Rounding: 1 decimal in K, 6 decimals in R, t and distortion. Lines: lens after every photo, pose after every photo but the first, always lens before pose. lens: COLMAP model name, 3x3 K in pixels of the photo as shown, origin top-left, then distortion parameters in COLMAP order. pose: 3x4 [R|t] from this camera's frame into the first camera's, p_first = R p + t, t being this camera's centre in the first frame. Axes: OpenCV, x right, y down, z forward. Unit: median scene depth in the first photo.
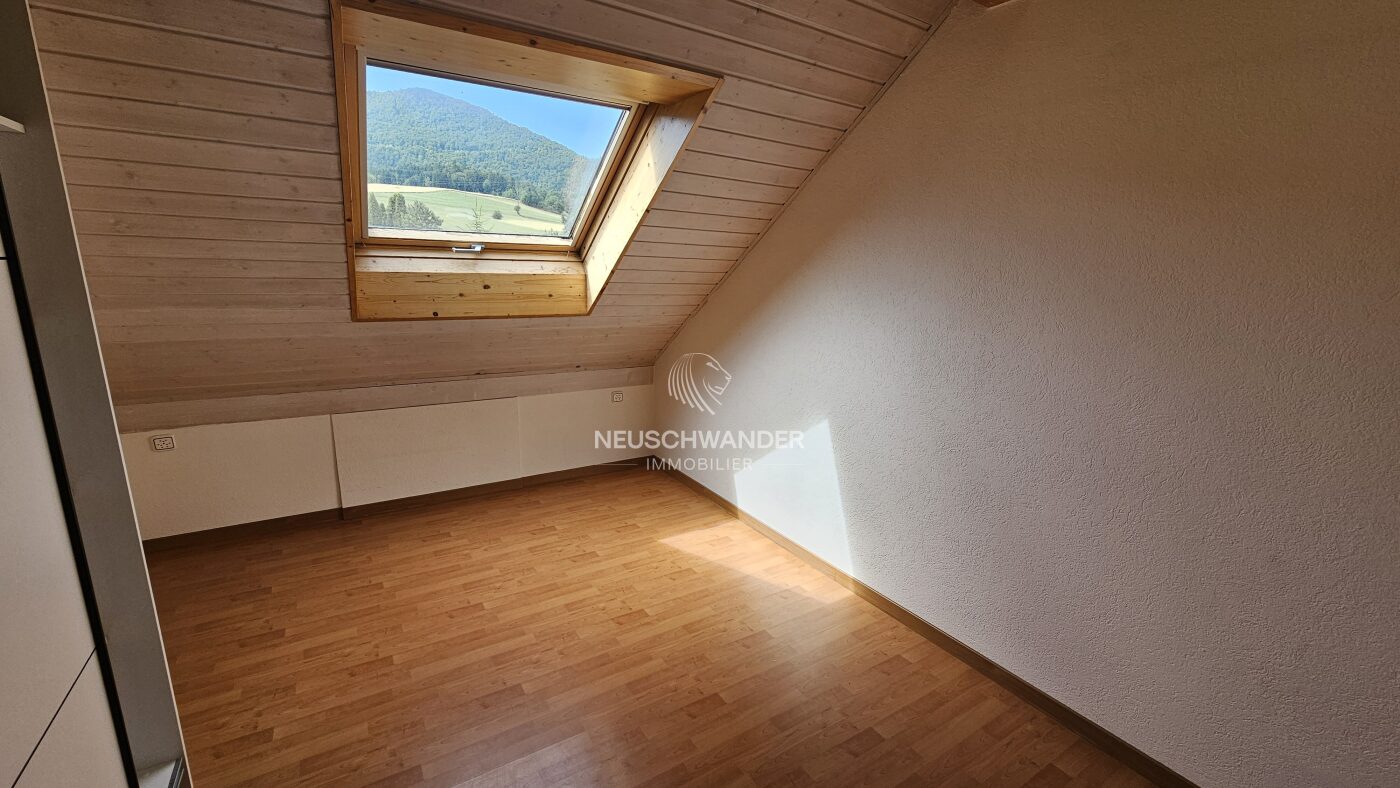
lens RADIAL K [[570.1, 0, 695.2], [0, 570.1, 393.8], [0, 0, 1]] dist [0.000164, 0.000126]
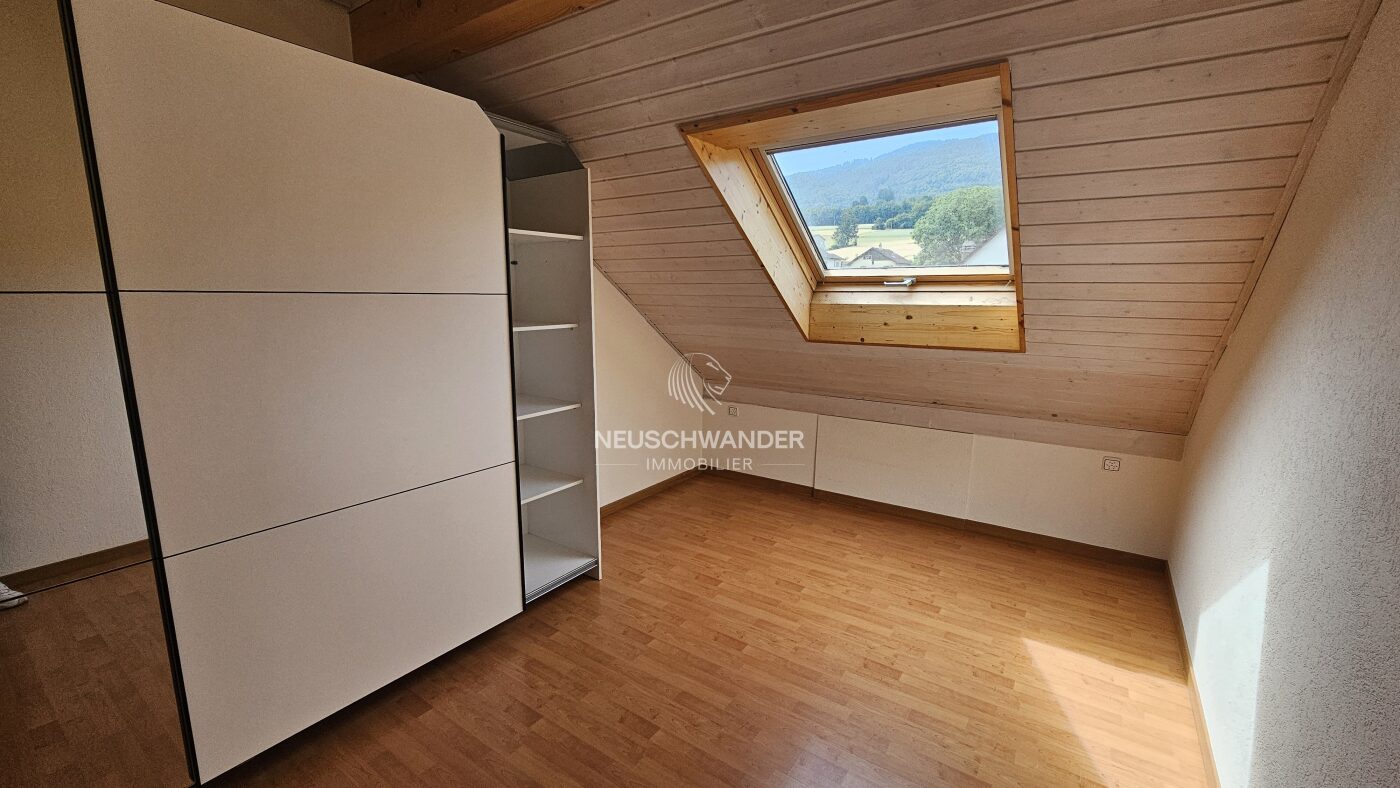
lens RADIAL K [[570.1, 0, 698.0], [0, 570.1, 397.7], [0, 0, 1]] dist [0.000164, 0.000126]
pose [[0.403227, 0.142270, -0.903973, 0.451142], [-0.192689, 0.978893, 0.068110, -0.038886], [0.894583, 0.146722, 0.422130, 0.227169]]
